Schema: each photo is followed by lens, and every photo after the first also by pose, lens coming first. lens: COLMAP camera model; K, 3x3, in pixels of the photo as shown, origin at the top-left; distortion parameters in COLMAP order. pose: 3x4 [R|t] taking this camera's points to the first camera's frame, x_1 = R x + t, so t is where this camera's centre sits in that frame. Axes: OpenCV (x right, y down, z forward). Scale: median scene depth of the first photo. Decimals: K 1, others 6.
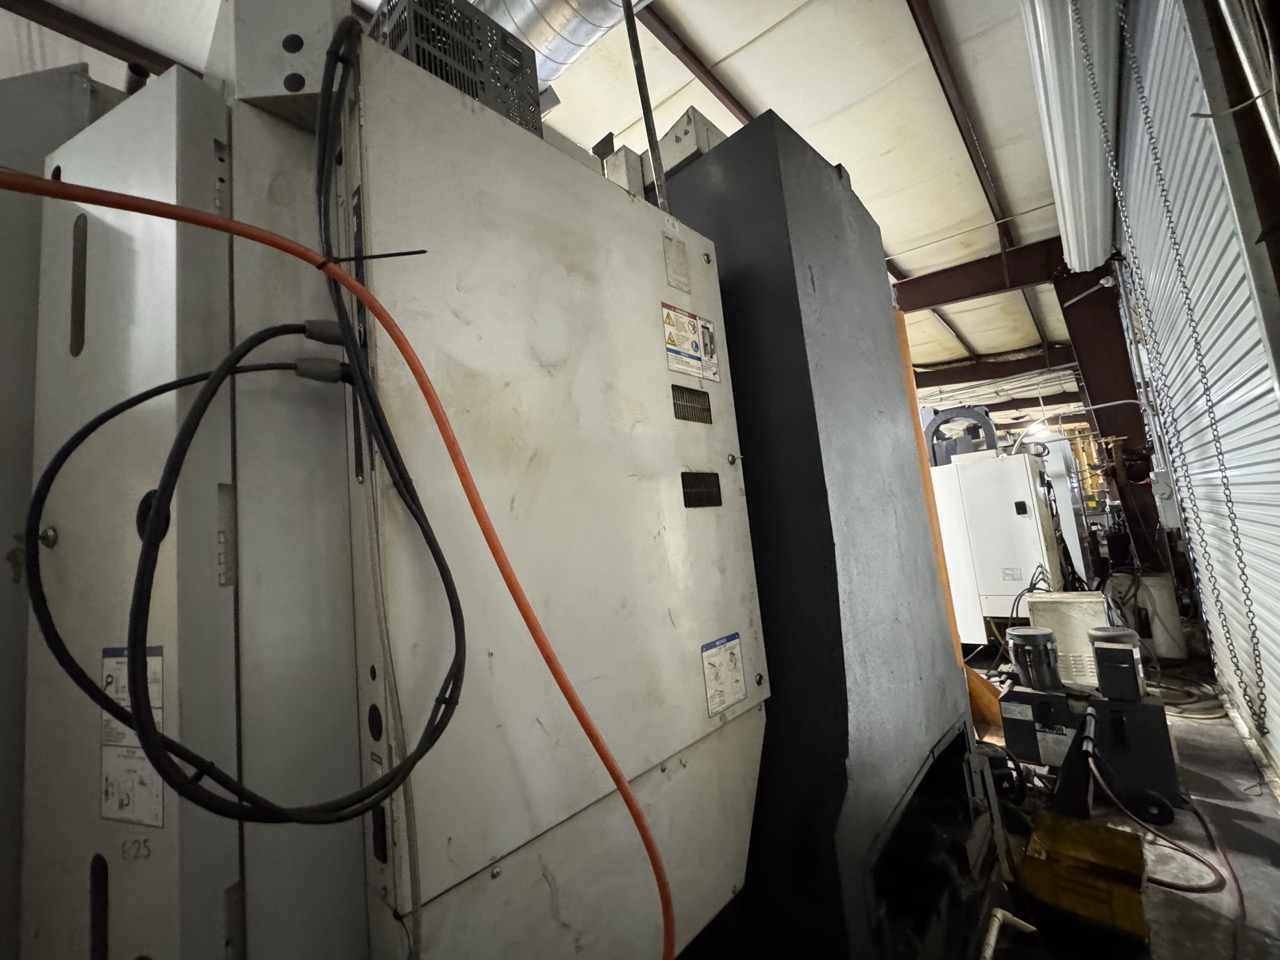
lens RADIAL K [[518.0, 0, 640.0], [0, 518.0, 480.0], [0, 0, 1]] dist [-0.004528, 0.000933]
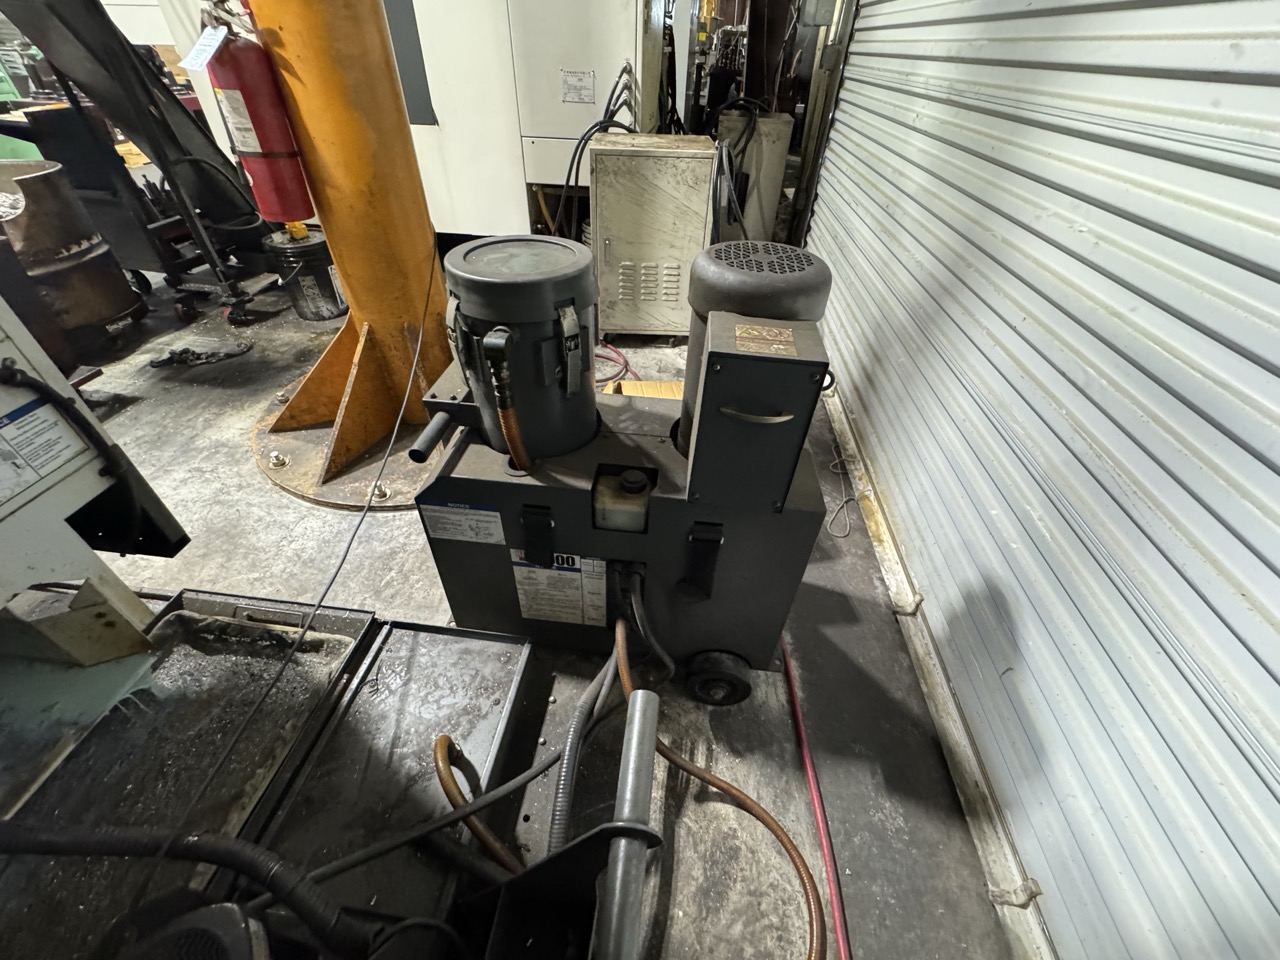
lens RADIAL K [[518.0, 0, 640.0], [0, 518.0, 480.0], [0, 0, 1]] dist [-0.004528, 0.000933]
pose [[0.797152, -0.290058, 0.529543, 0.652165], [-0.171806, 0.731821, 0.659486, 0.197713], [-0.578819, -0.616689, 0.533538, 0.781400]]
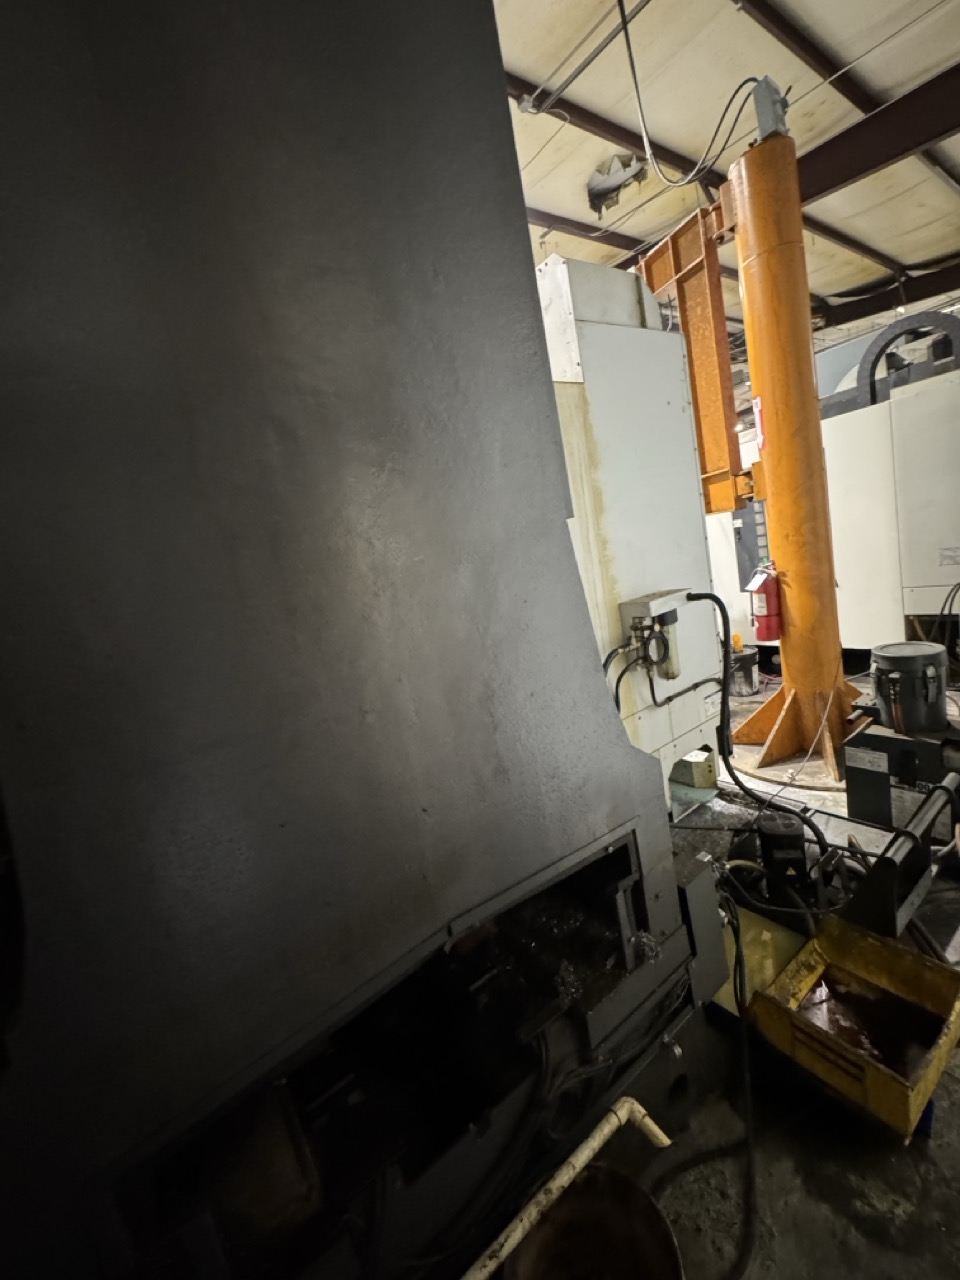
lens RADIAL K [[518.0, 0, 482.1], [0, 518.0, 640.2], [0, 0, 1]] dist [-0.004528, 0.000933]
pose [[0.975681, -0.049968, -0.213425, 0.373396], [0.110216, 0.953468, 0.280628, 0.034075], [0.189471, -0.297326, 0.935787, 0.284146]]
